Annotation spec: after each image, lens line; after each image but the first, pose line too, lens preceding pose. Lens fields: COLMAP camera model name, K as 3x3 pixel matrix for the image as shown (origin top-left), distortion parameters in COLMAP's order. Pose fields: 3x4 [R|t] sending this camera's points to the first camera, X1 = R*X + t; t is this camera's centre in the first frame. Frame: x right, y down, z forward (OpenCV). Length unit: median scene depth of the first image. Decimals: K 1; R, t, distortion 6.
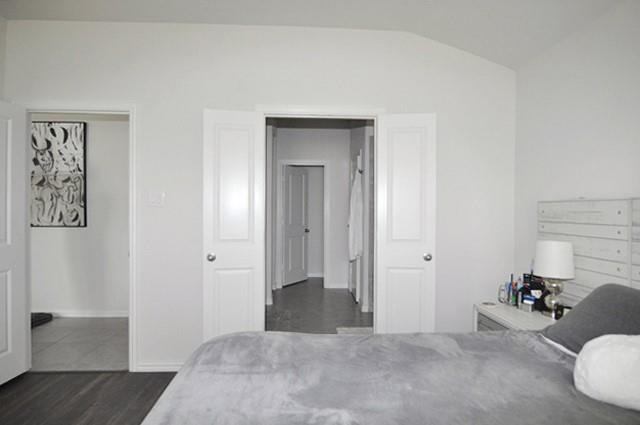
lens RADIAL K [[357.4, 0, 320.0], [0, 357.4, 212.5], [0, 0, 1]] dist [-0.016169, -0.000822]
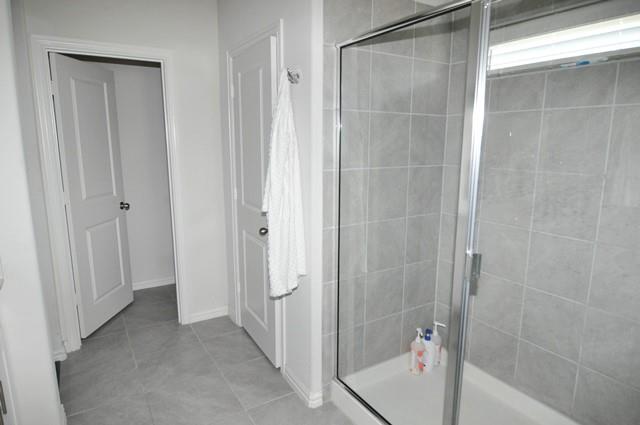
lens RADIAL K [[391.8, 0, 312.6], [0, 391.8, 212.2], [0, 0, 1]] dist [-0.003232, -0.001553]
pose [[0.885243, -0.091928, 0.455955, -0.061074], [0.006850, 0.982745, 0.184838, -0.040938], [-0.465079, -0.160503, 0.870598, 0.494982]]
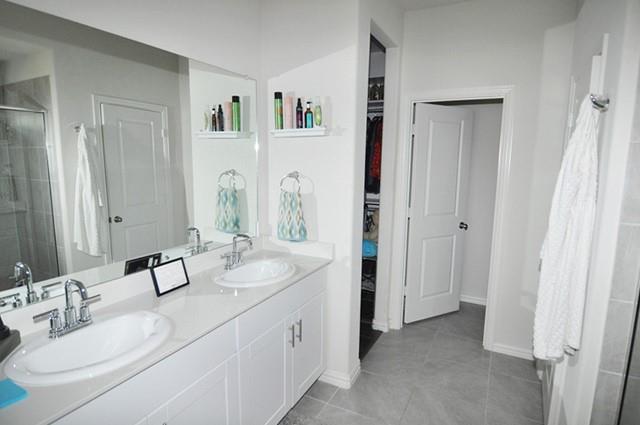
lens RADIAL K [[357.4, 0, 320.0], [0, 357.4, 212.5], [0, 0, 1]] dist [-0.016169, -0.000822]
pose [[0.858237, 0.079306, -0.507089, 0.056578], [-0.006193, 0.989518, 0.144273, -0.052857], [0.513216, -0.120680, 0.849733, 0.498641]]
